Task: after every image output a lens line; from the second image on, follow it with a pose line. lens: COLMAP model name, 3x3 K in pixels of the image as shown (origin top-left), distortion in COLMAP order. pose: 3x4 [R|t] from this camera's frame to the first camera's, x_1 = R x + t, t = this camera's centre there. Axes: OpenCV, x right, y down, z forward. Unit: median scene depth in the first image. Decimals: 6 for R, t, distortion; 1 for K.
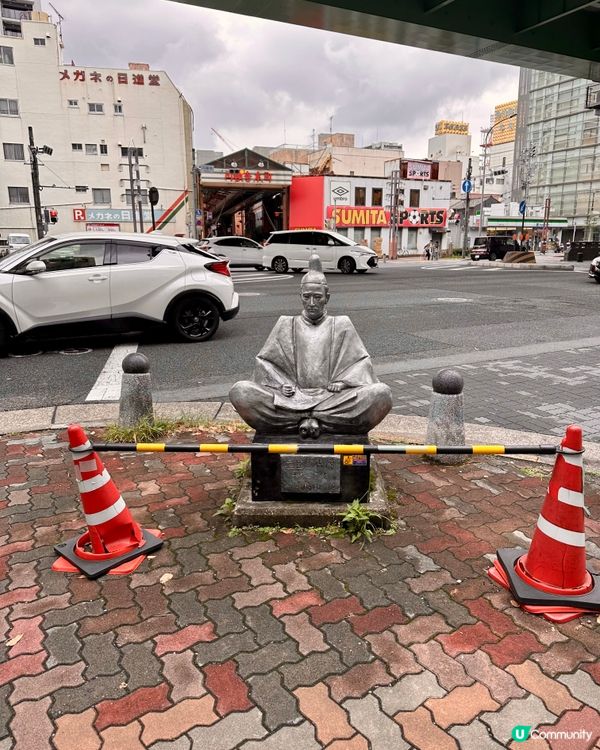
lens RADIAL K [[565.2, 0, 298.2], [0, 565.2, 376.1], [0, 0, 1]] dist [-0.003395, -0.000557]
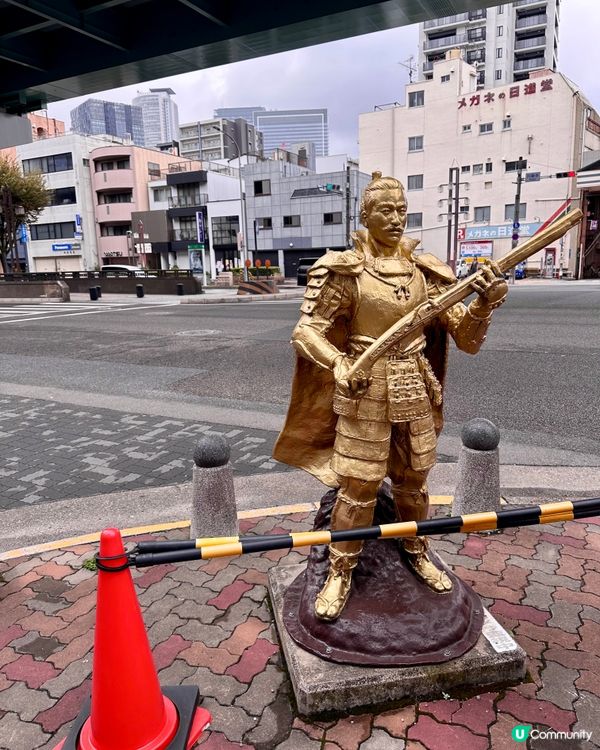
lens RADIAL K [[565.2, 0, 298.1], [0, 565.2, 374.2], [0, 0, 1]] dist [-0.003395, -0.000557]
pose [[0.606841, 0.131386, -0.783889, 0.288355], [-0.151881, 0.987238, 0.047892, -0.034772], [0.780177, 0.089995, 0.619052, 0.145699]]
